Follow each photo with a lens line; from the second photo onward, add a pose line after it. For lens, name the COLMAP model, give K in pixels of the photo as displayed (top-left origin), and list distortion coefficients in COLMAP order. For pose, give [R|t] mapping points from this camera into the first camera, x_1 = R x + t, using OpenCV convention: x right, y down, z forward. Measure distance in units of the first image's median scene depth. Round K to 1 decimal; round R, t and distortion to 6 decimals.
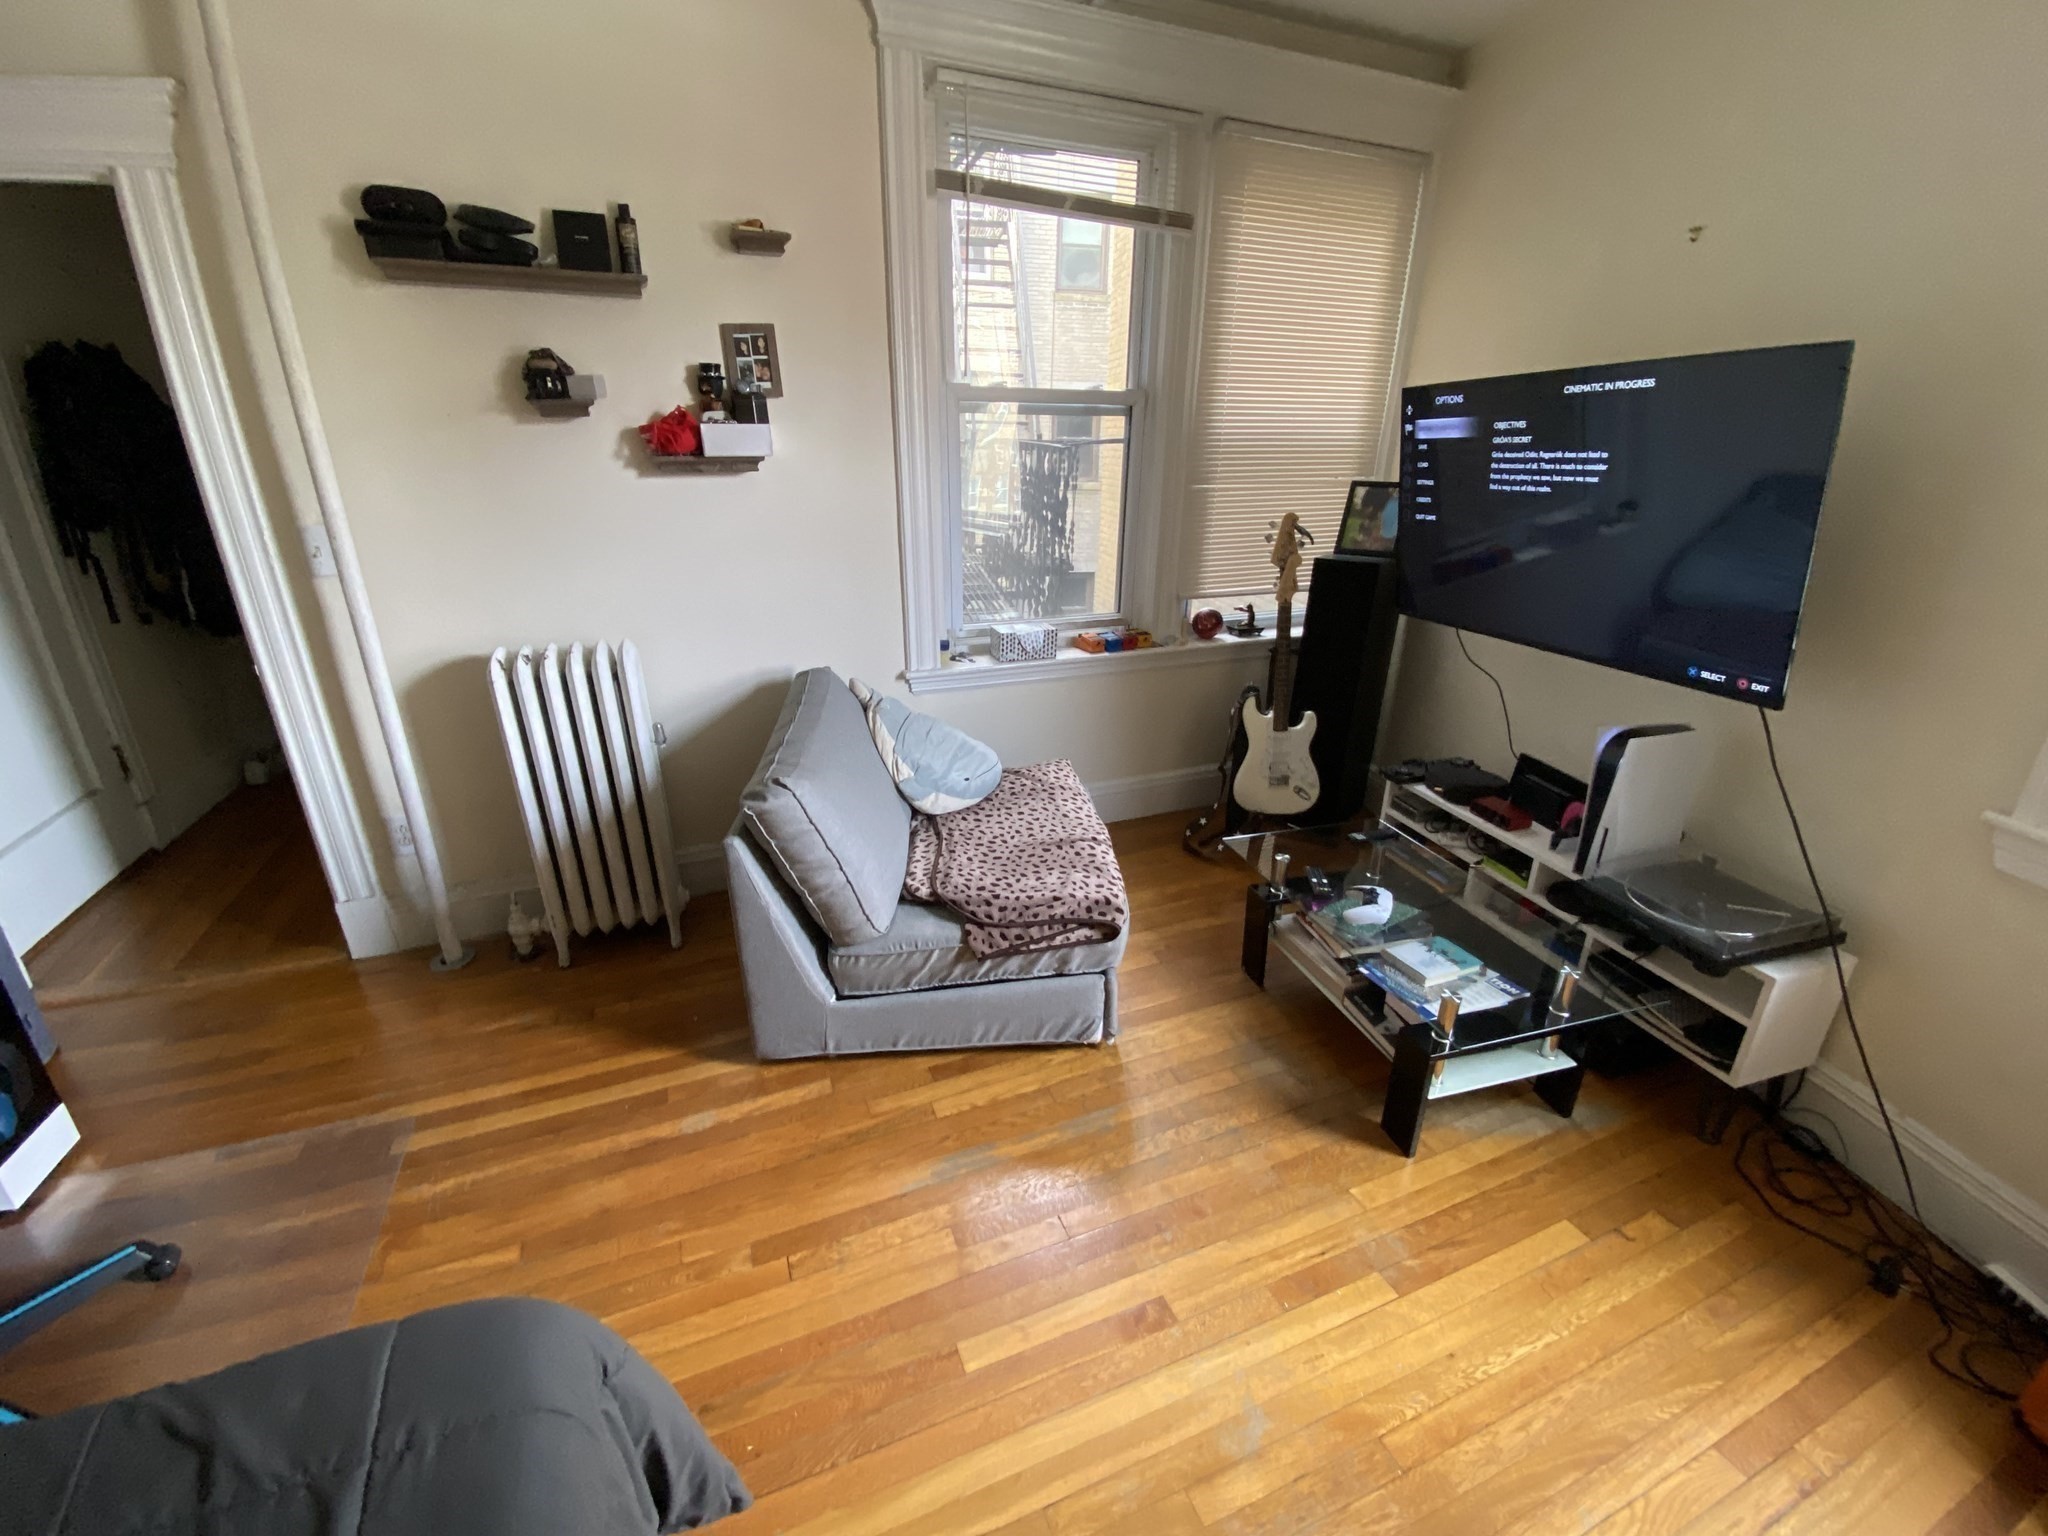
lens RADIAL K [[833.7, 0, 1022.6], [0, 833.7, 760.4], [0, 0, 1]] dist [0.031690, -0.023250]
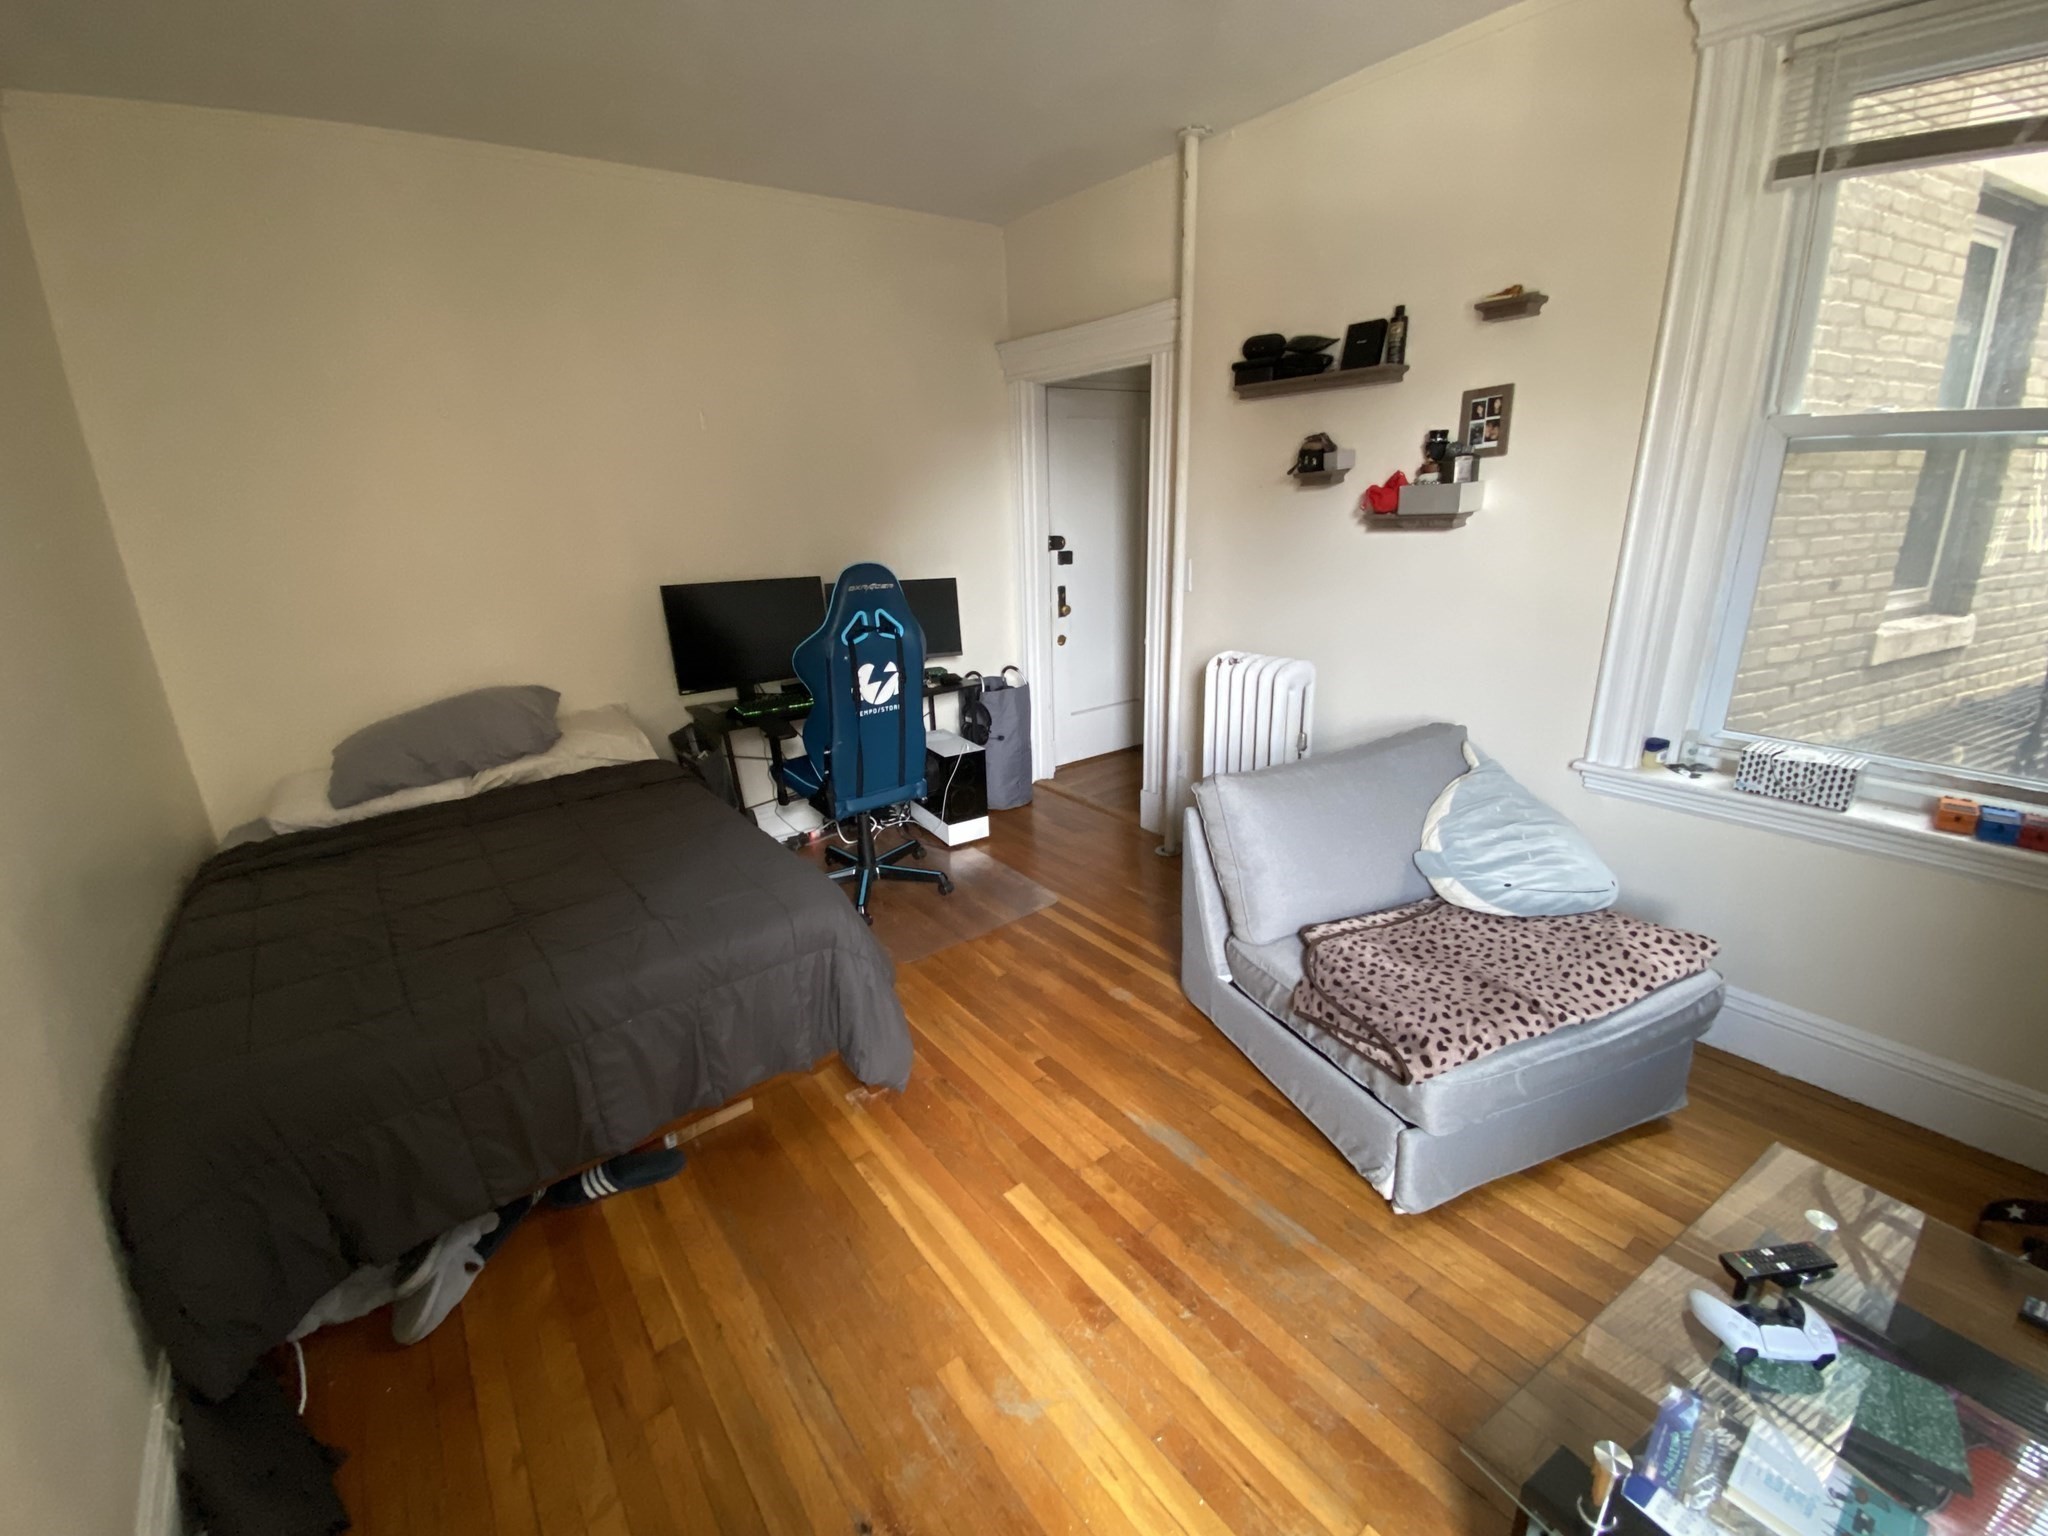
lens RADIAL K [[822.9, 0, 1021.8], [0, 822.9, 758.5], [0, 0, 1]] dist [0.026169, -0.022347]
pose [[0.268948, 0.273836, -0.923407, 0.629862], [-0.309226, 0.932526, 0.186477, -0.117690], [0.912166, 0.235389, 0.335478, 0.267367]]
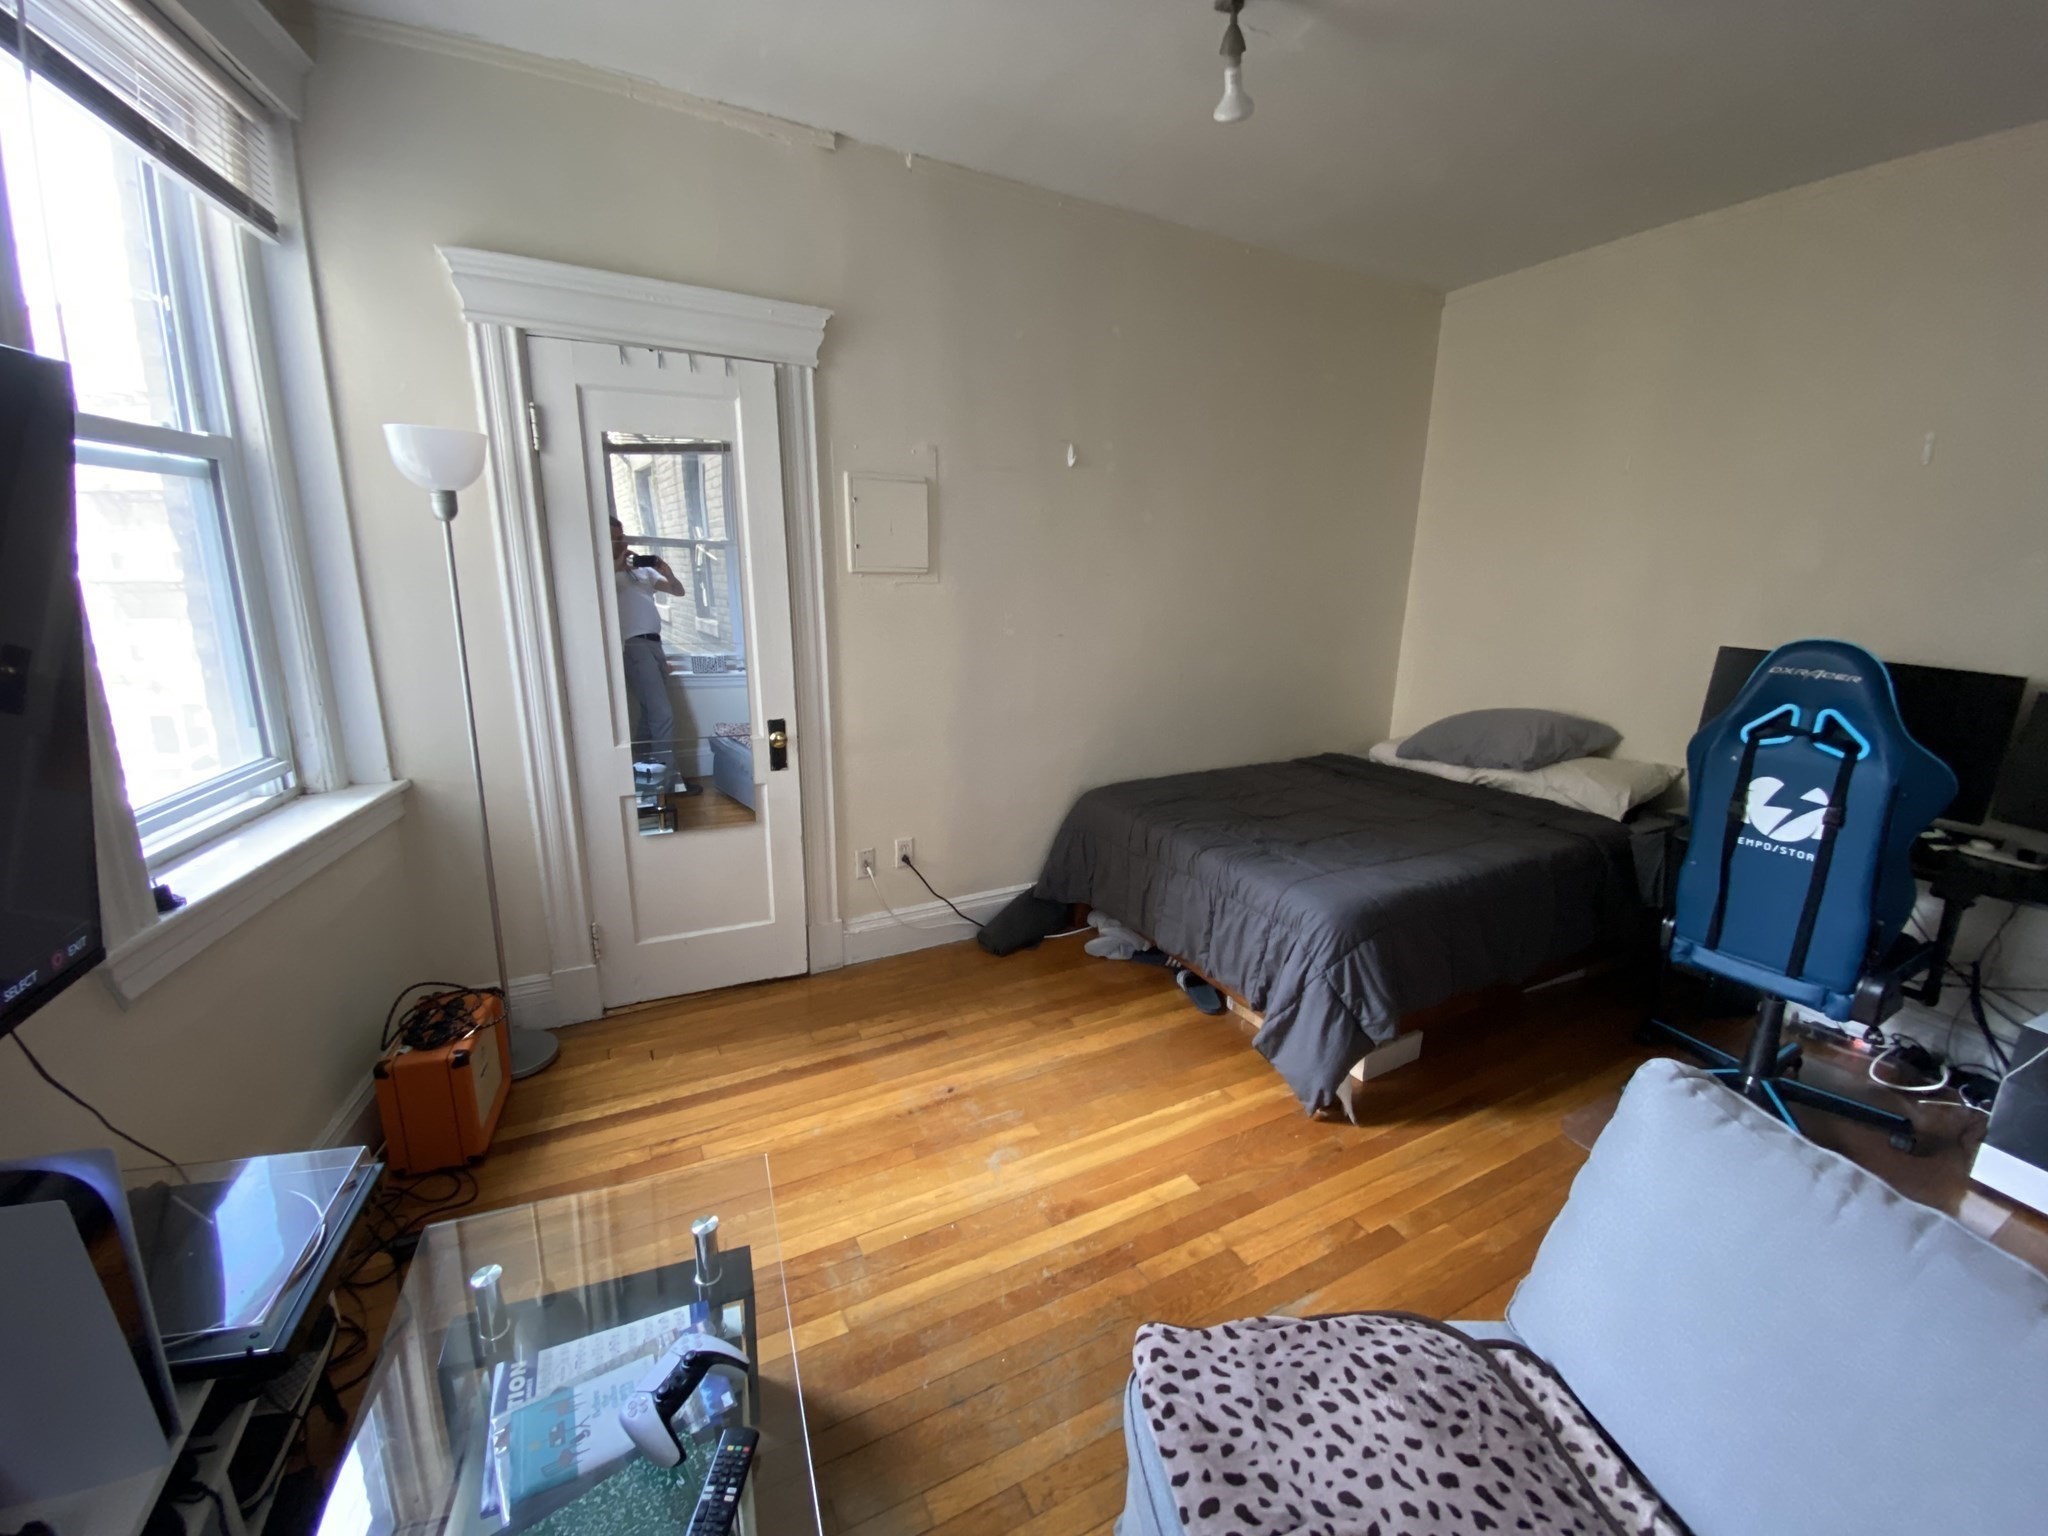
lens RADIAL K [[833.7, 0, 1022.6], [0, 833.7, 760.4], [0, 0, 1]] dist [0.031690, -0.023250]
pose [[-0.992970, 0.001493, -0.118360, 0.247117], [-0.065253, 0.827360, 0.557868, -0.429970], [0.098760, 0.561670, -0.821446, 1.144165]]
